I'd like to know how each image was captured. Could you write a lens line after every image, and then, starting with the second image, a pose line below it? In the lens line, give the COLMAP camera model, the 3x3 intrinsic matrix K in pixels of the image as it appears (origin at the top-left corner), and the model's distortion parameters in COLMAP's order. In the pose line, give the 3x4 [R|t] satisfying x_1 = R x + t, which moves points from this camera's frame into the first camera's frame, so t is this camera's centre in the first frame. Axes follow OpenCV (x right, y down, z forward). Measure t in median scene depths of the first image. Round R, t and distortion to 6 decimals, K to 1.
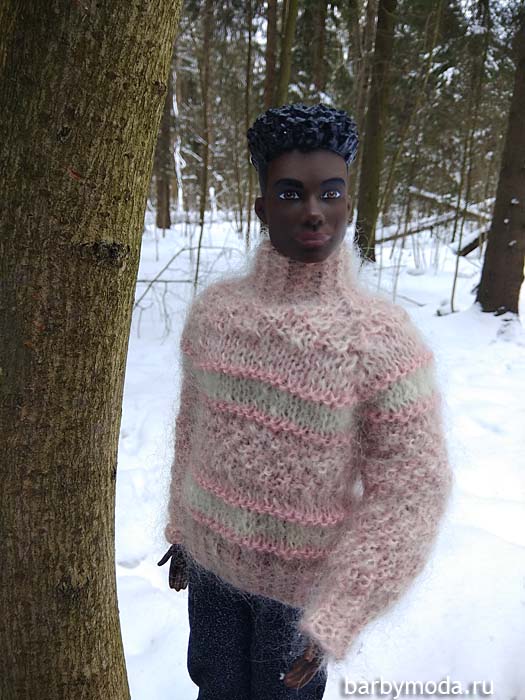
lens RADIAL K [[439.3, 0, 278.8], [0, 439.3, 355.8], [0, 0, 1]] dist [0.042495, 0.000898]
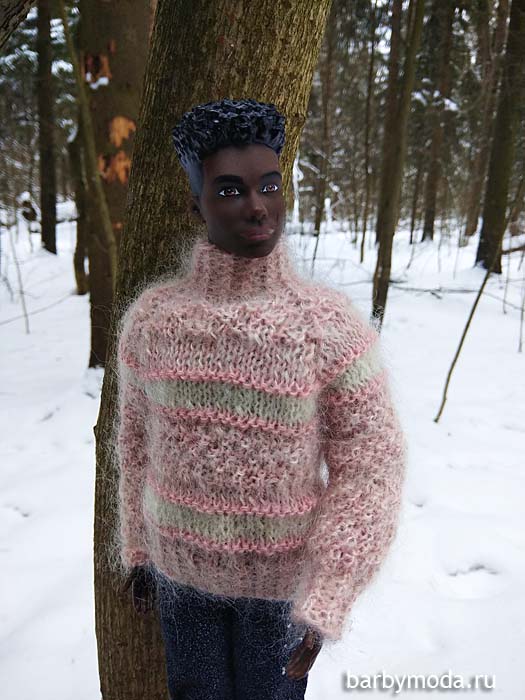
lens RADIAL K [[440.6, 0, 262.5], [0, 440.6, 350.0], [0, 0, 1]] dist [0.045254, 0.002825]
pose [[0.976188, -0.135482, 0.169417, -0.113081], [0.134513, 0.990762, 0.017235, -0.019299], [-0.170187, 0.005964, 0.985394, 0.012450]]
